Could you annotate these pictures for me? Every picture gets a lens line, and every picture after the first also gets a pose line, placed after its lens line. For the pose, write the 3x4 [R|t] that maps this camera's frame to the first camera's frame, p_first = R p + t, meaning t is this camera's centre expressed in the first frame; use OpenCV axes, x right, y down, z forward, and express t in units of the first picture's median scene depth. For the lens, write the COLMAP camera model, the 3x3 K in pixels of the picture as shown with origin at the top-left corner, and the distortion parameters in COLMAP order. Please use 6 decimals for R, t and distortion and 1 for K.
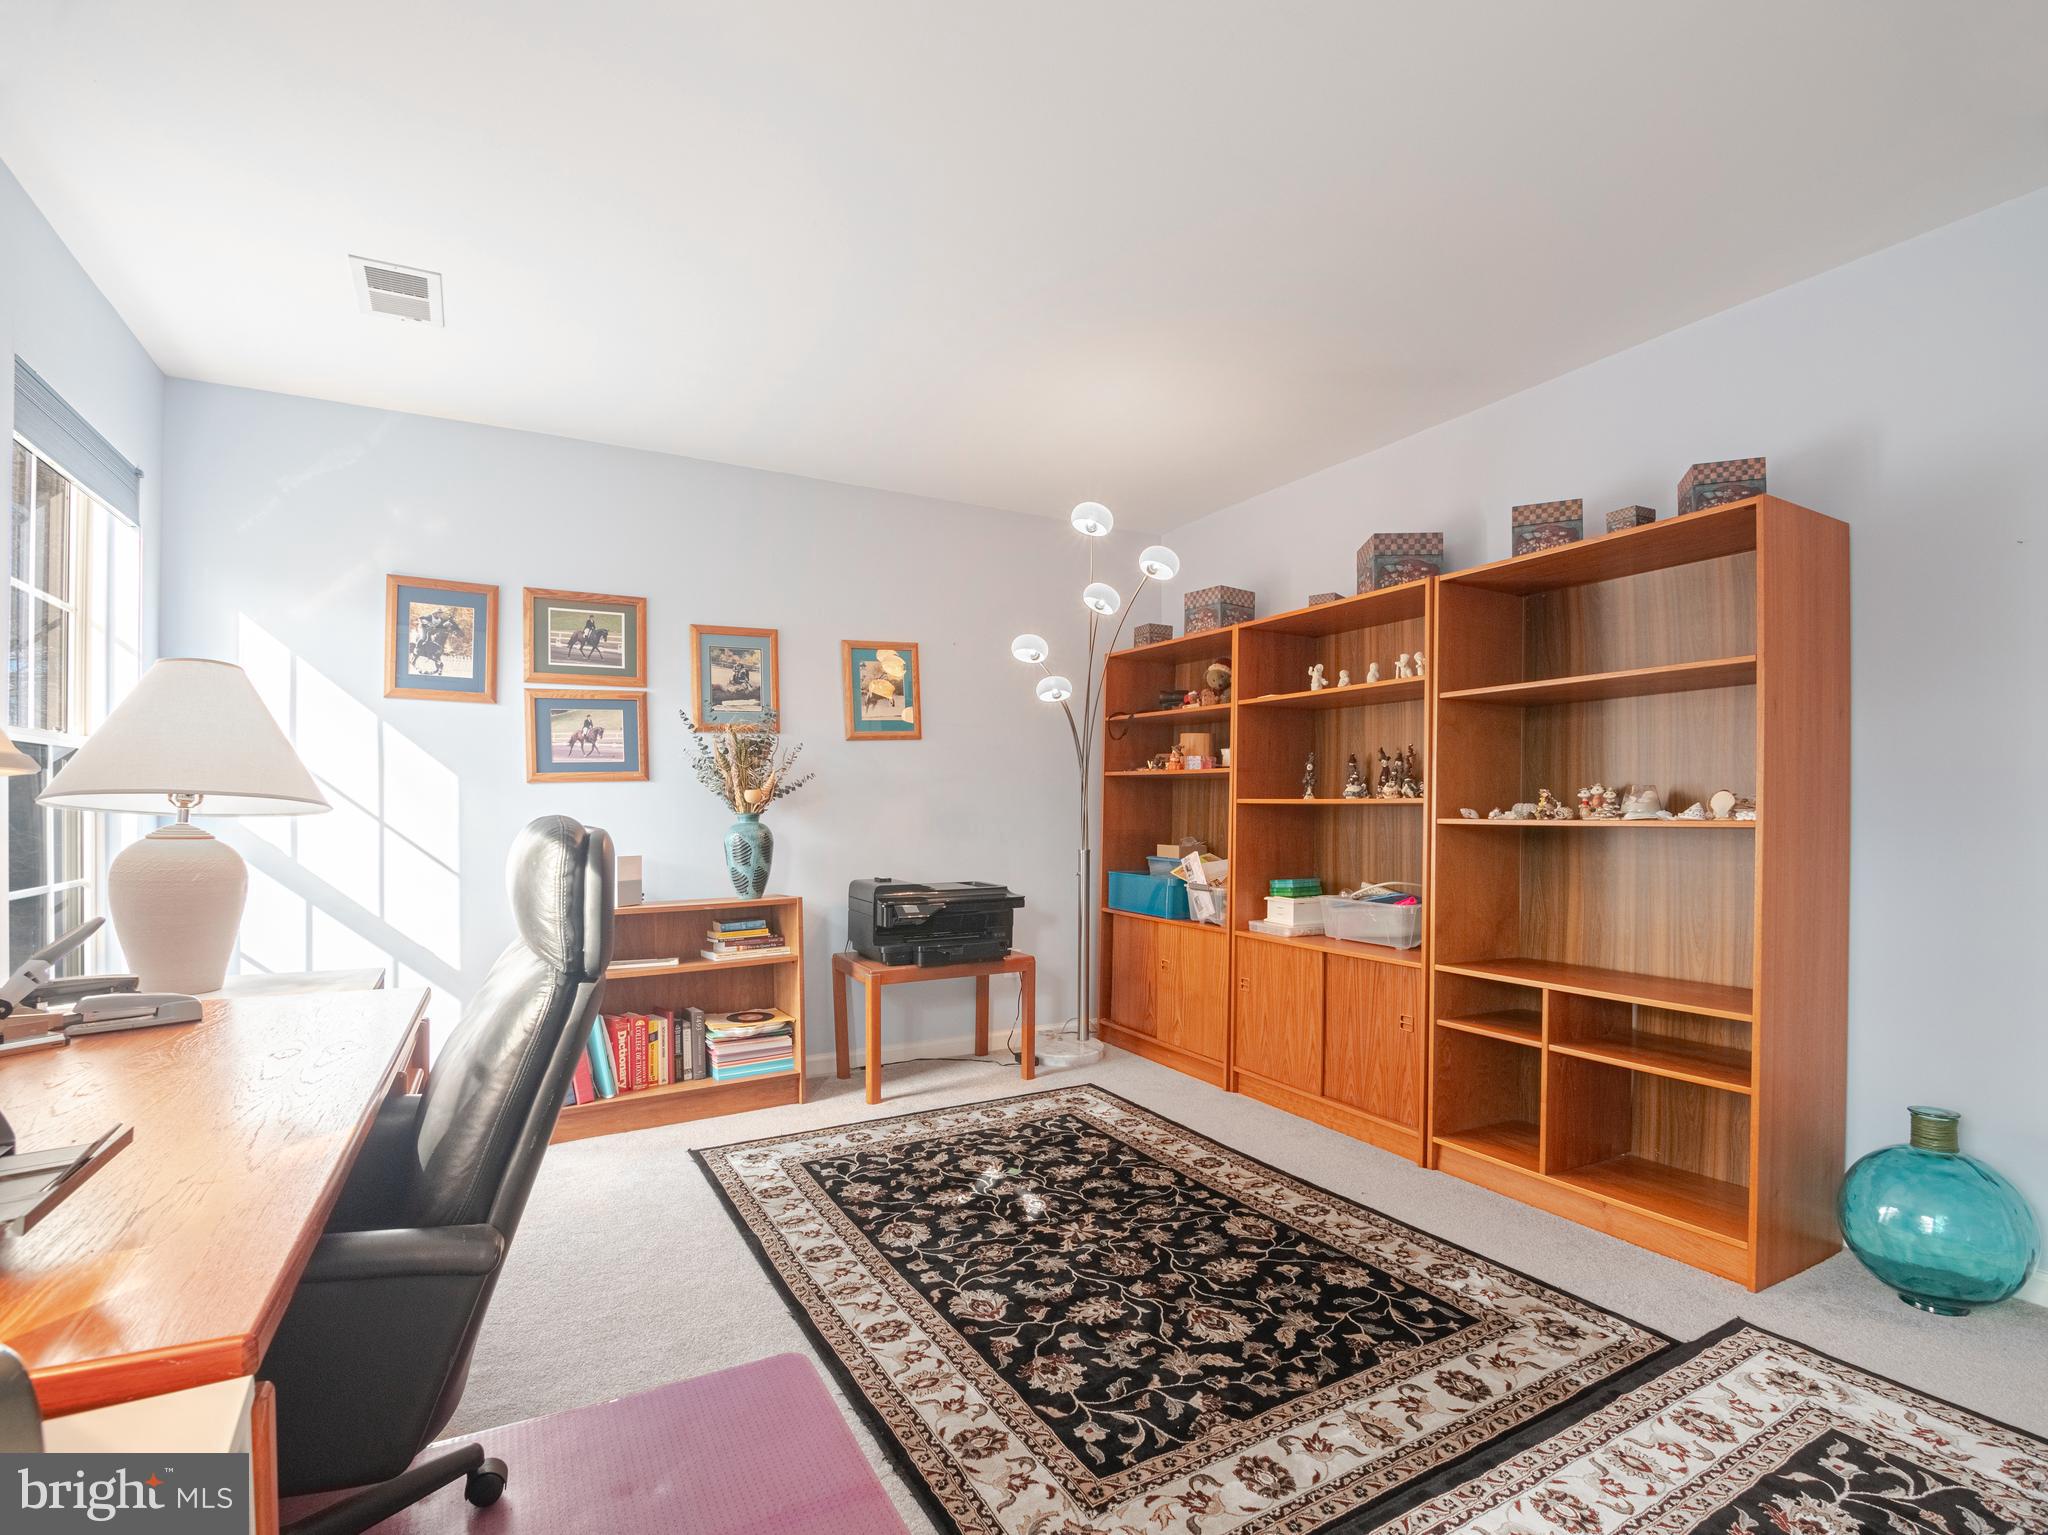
lens RADIAL K [[959.3, 0, 1016.3], [0, 959.3, 789.0], [0, 0, 1]] dist [-0.016027, -0.006393]
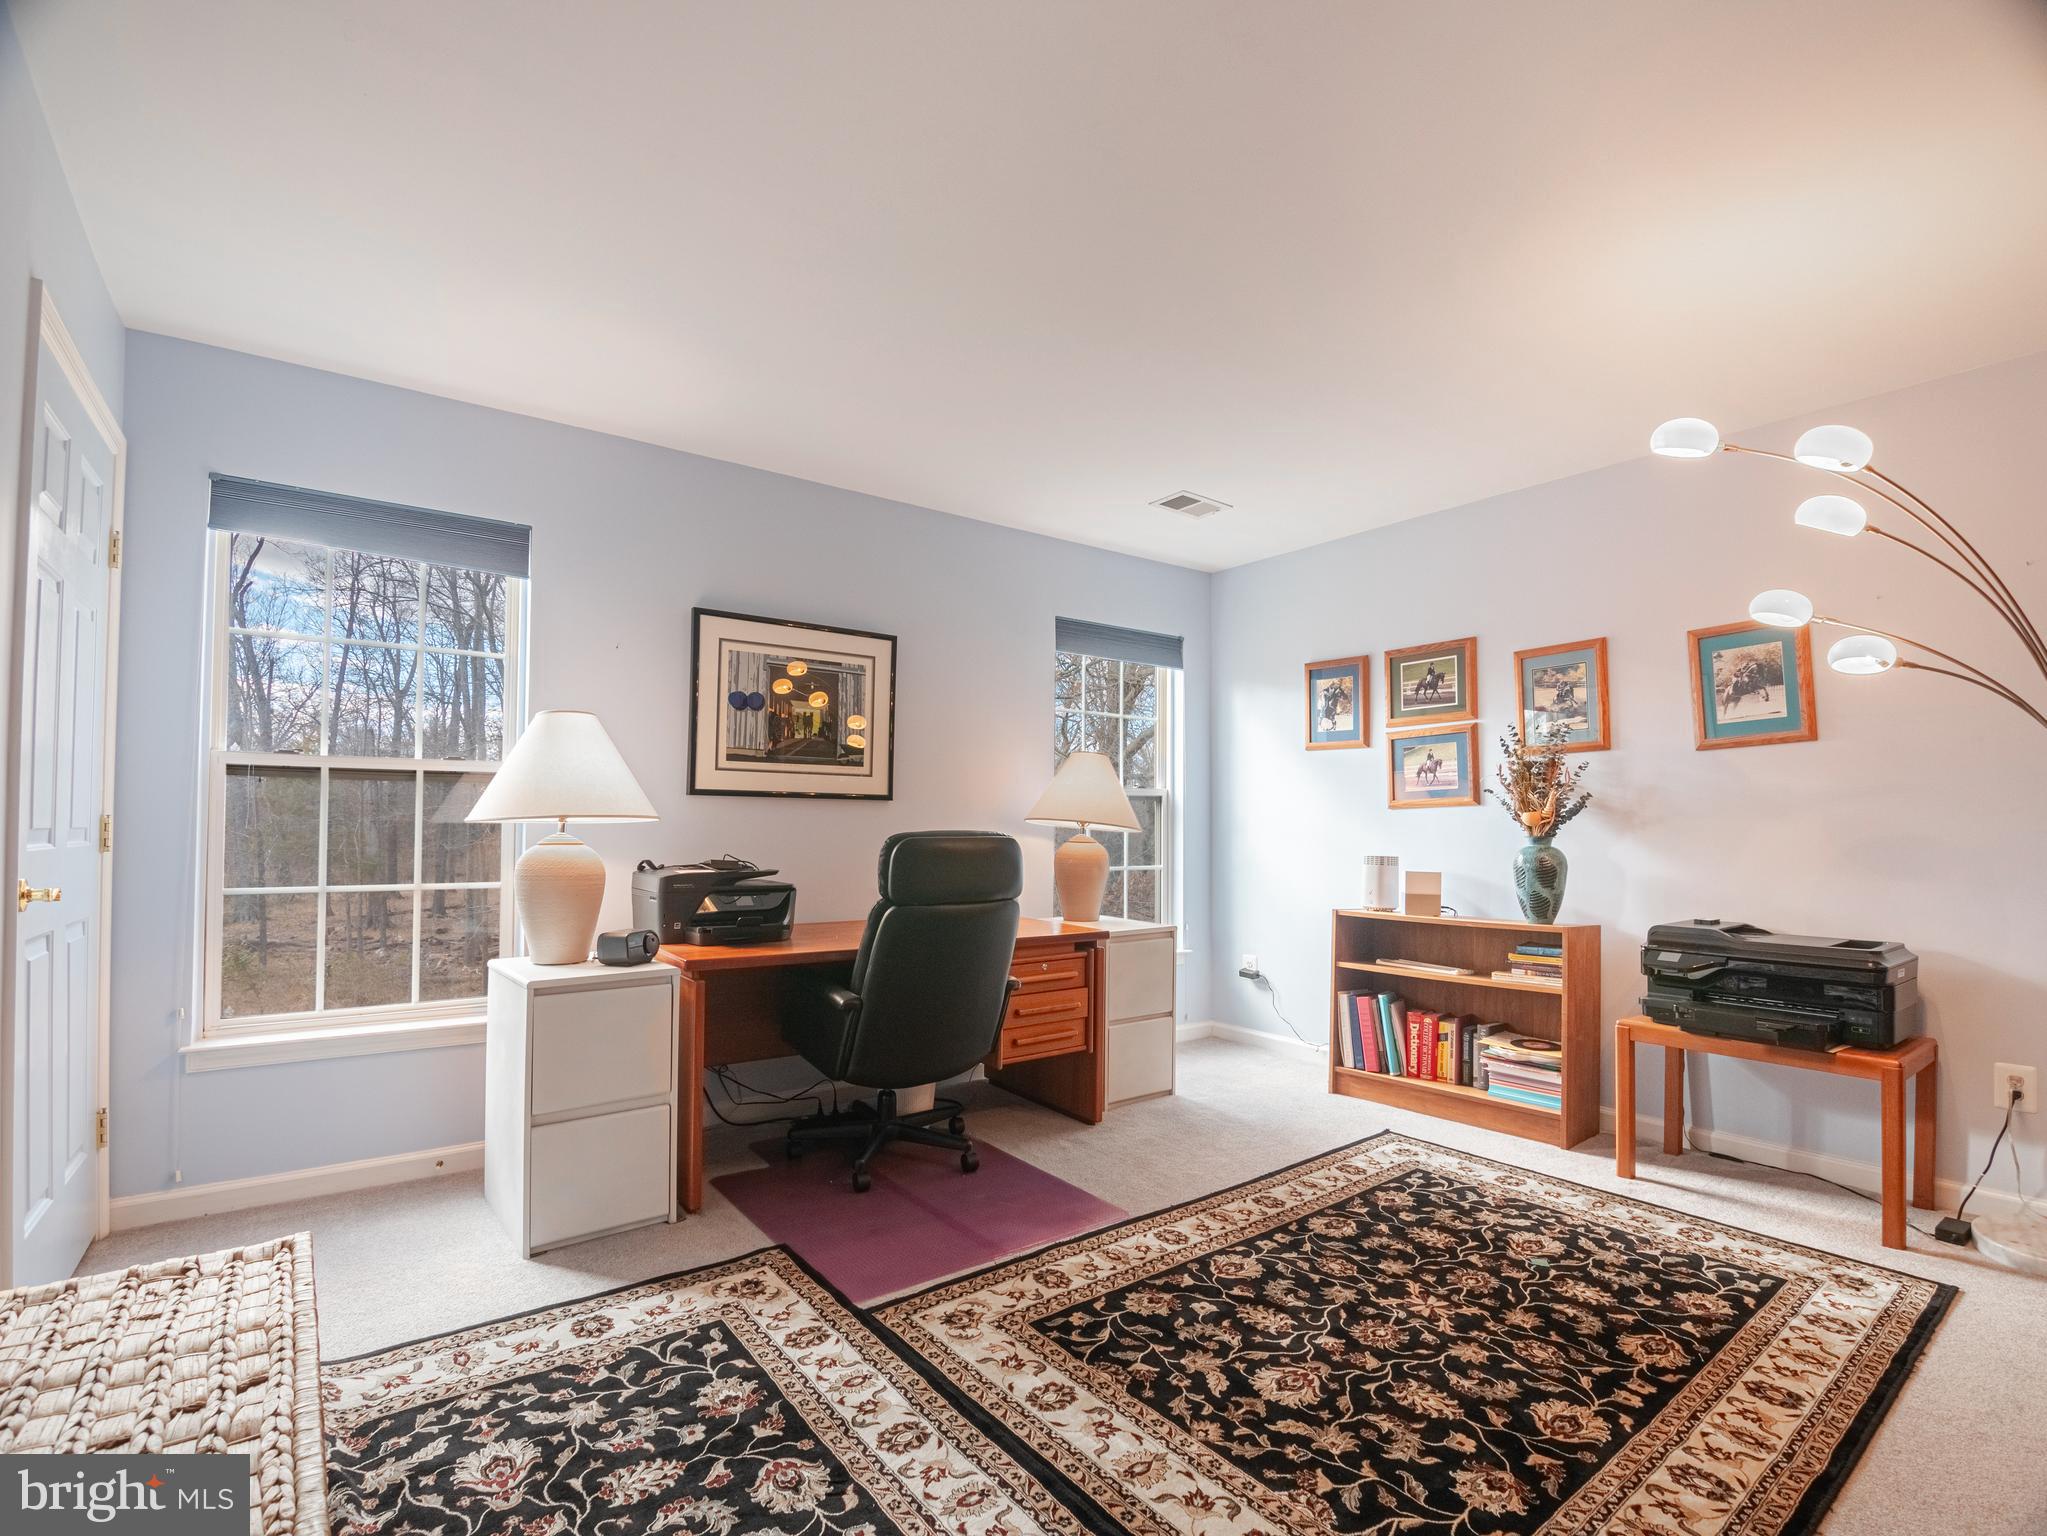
lens RADIAL K [[958.9, 0, 1012.9], [0, 958.9, 783.7], [0, 0, 1]] dist [-0.016027, -0.006393]
pose [[0.130764, -0.040768, -0.990575, 0.759647], [0.009666, 0.999159, -0.039845, 0.006464], [0.991366, -0.004364, 0.131048, 0.417852]]
